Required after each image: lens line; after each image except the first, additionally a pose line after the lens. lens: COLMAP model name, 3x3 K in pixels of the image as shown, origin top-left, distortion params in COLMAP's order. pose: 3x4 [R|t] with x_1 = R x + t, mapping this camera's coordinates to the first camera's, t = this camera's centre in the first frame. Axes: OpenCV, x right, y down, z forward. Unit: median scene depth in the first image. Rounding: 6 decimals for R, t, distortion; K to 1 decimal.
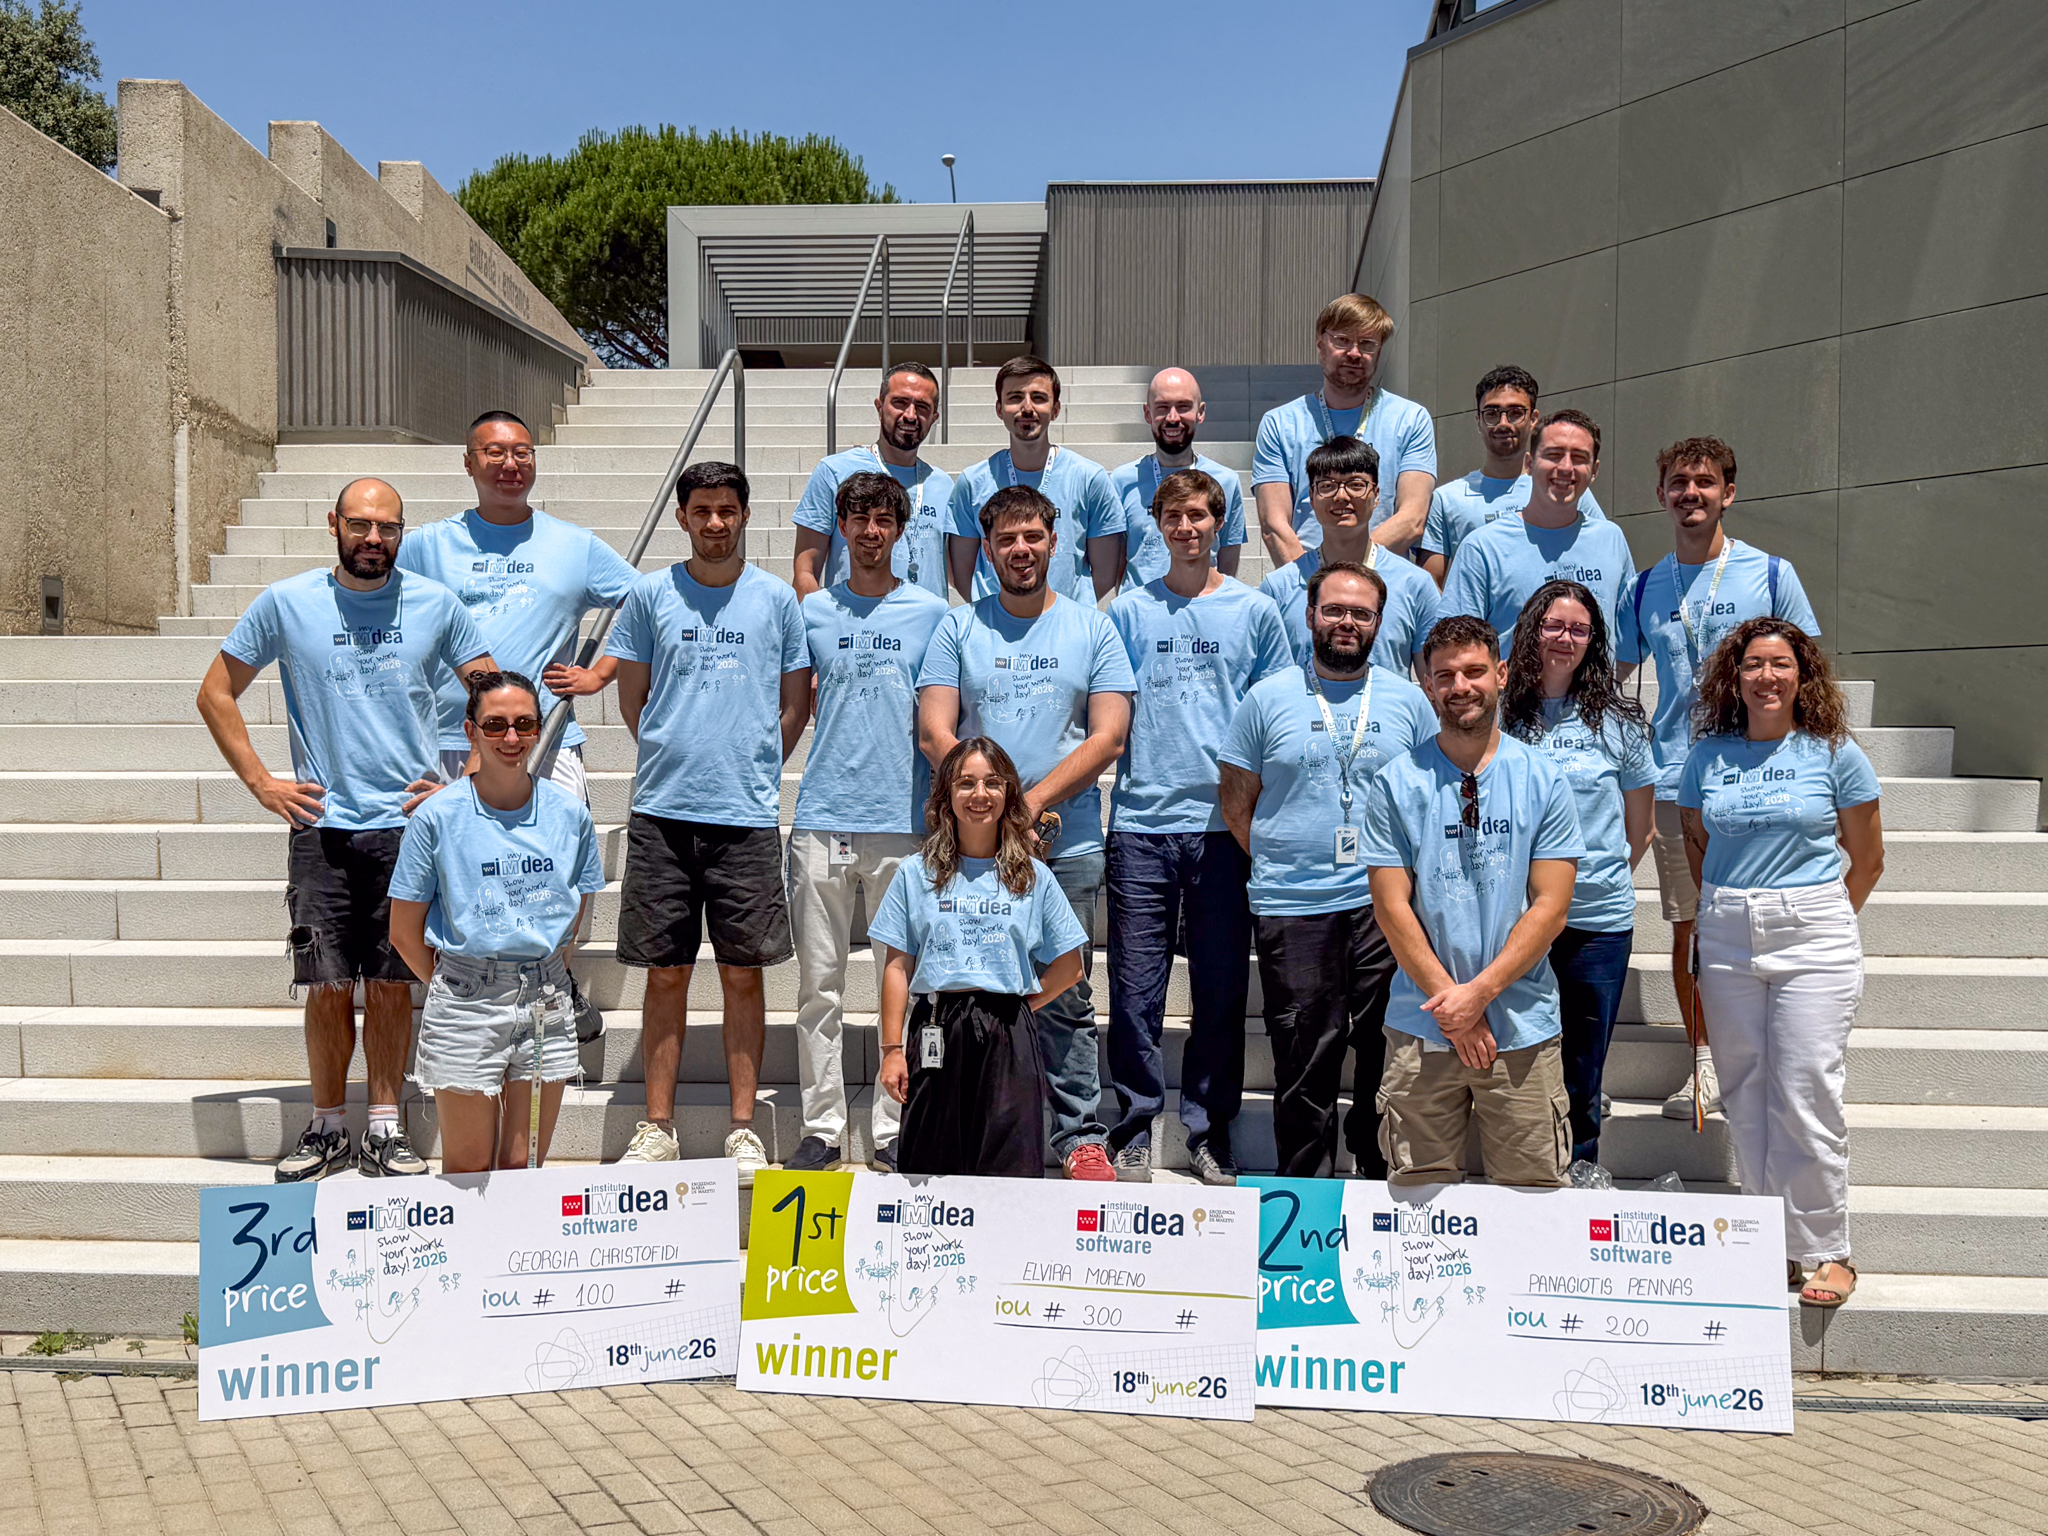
lens RADIAL K [[2485.6, 0, 1022.9], [0, 2485.6, 765.6], [0, 0, 1]] dist [-0.019030, 0.000000]
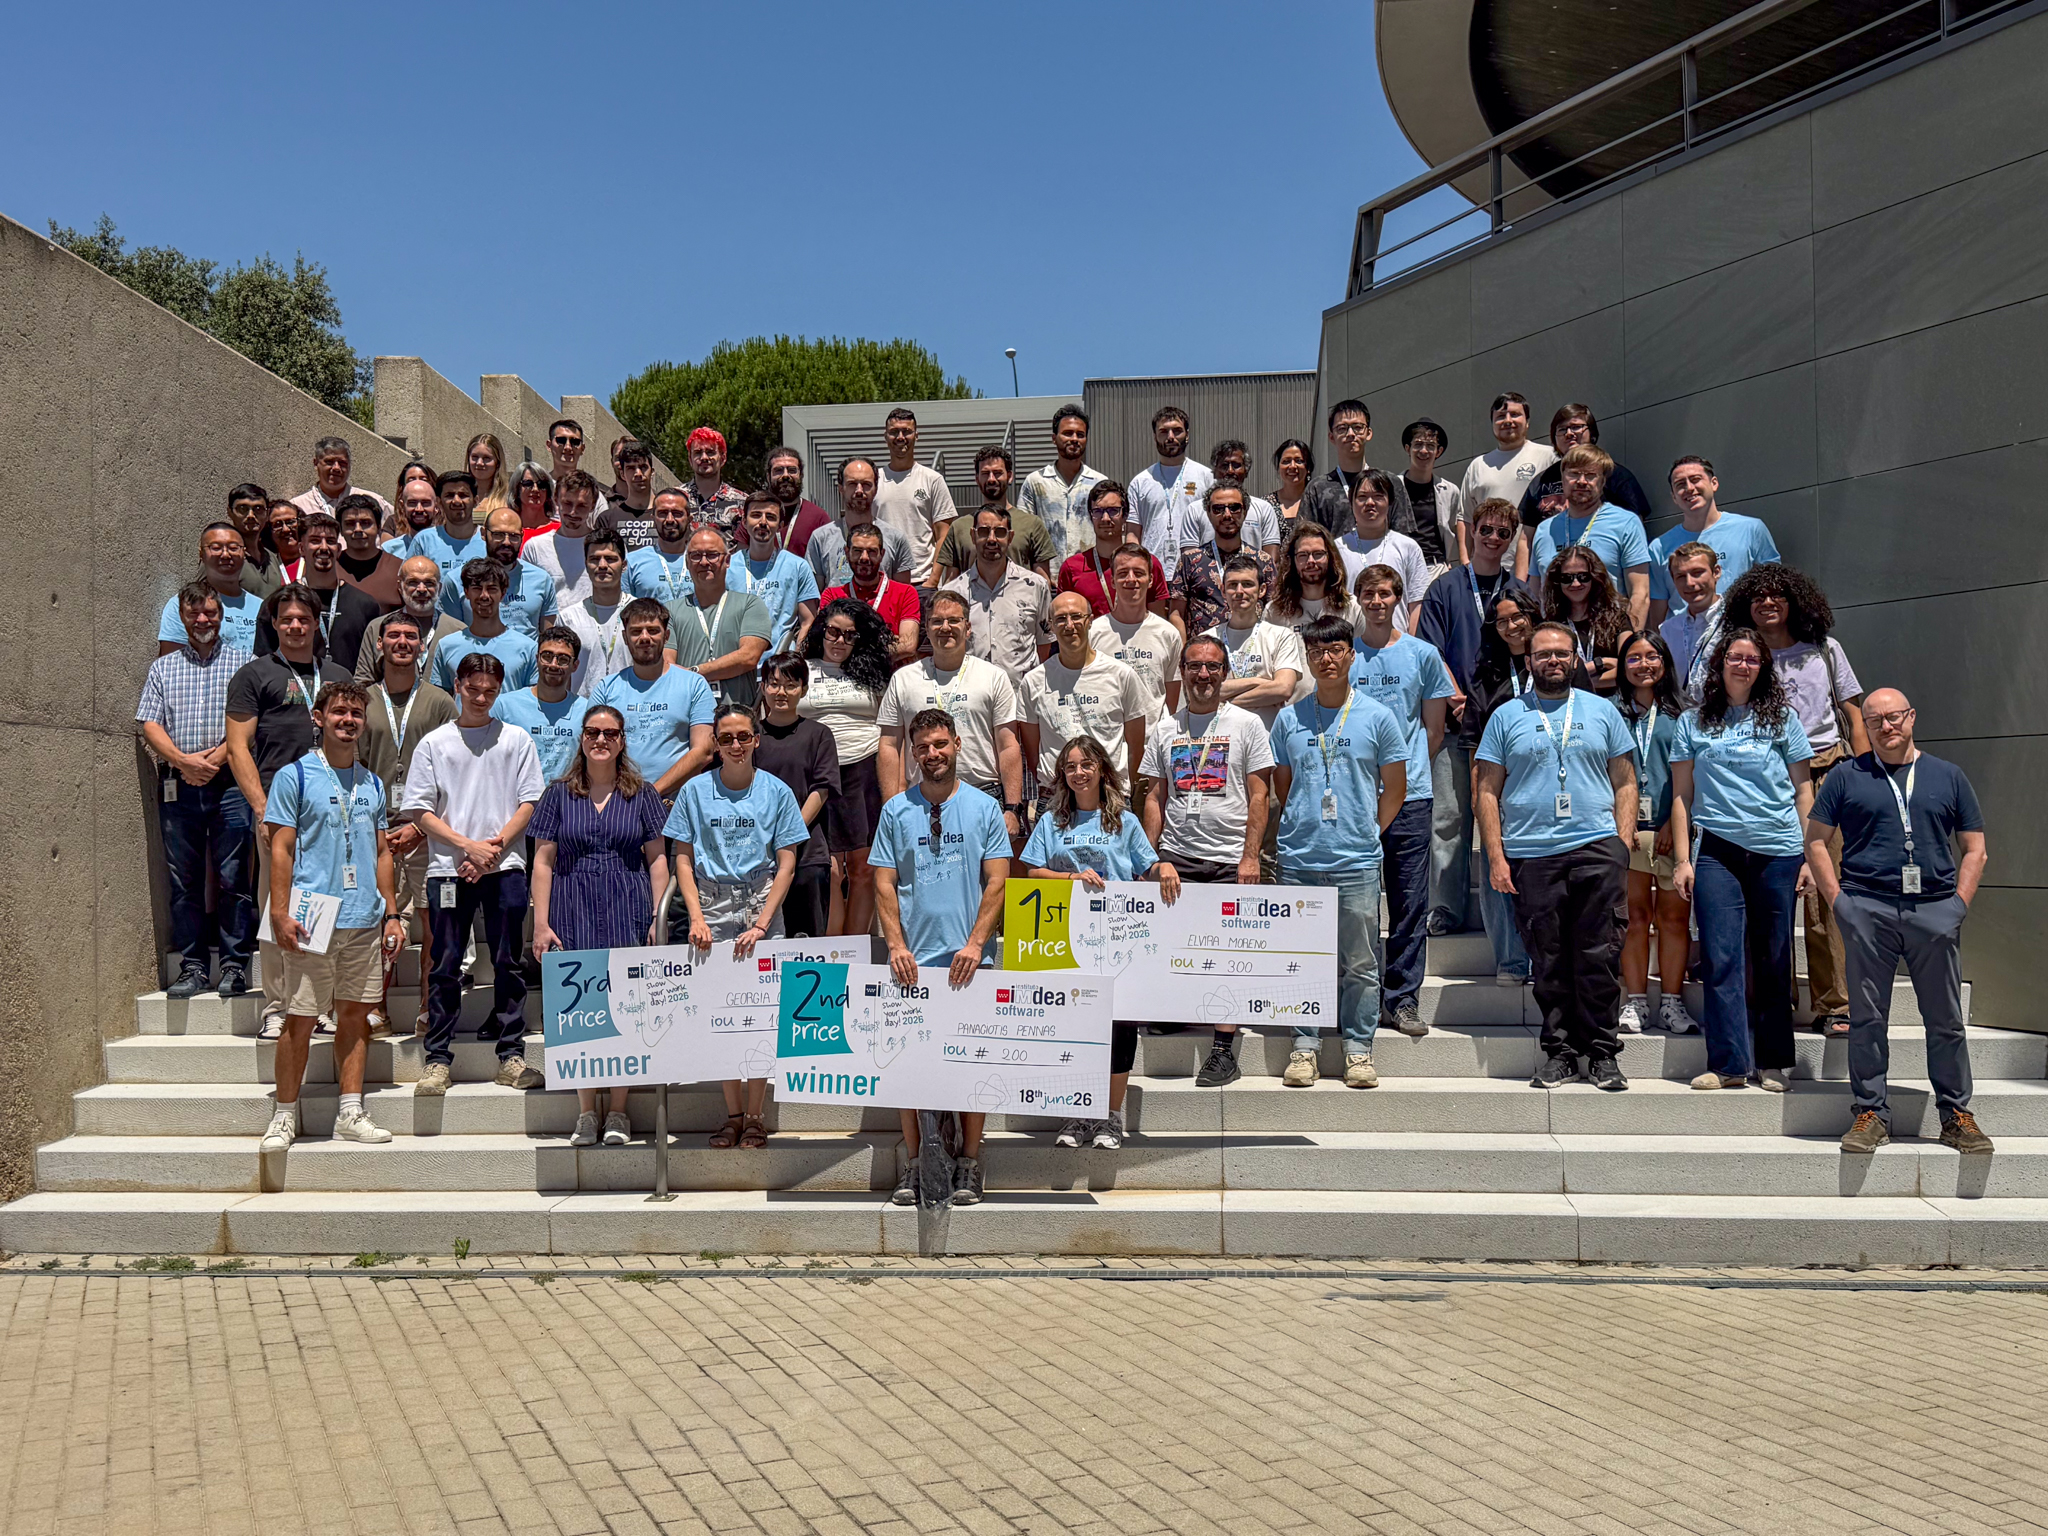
lens RADIAL K [[2056.1, 0, 1017.5], [0, 2056.1, 780.3], [0, 0, 1]] dist [-0.026865, 0.000000]
pose [[0.999260, -0.020756, -0.032397, 0.018576], [0.019762, 0.999333, -0.030700, -0.002481], [0.033013, 0.030037, 0.999003, -0.100674]]
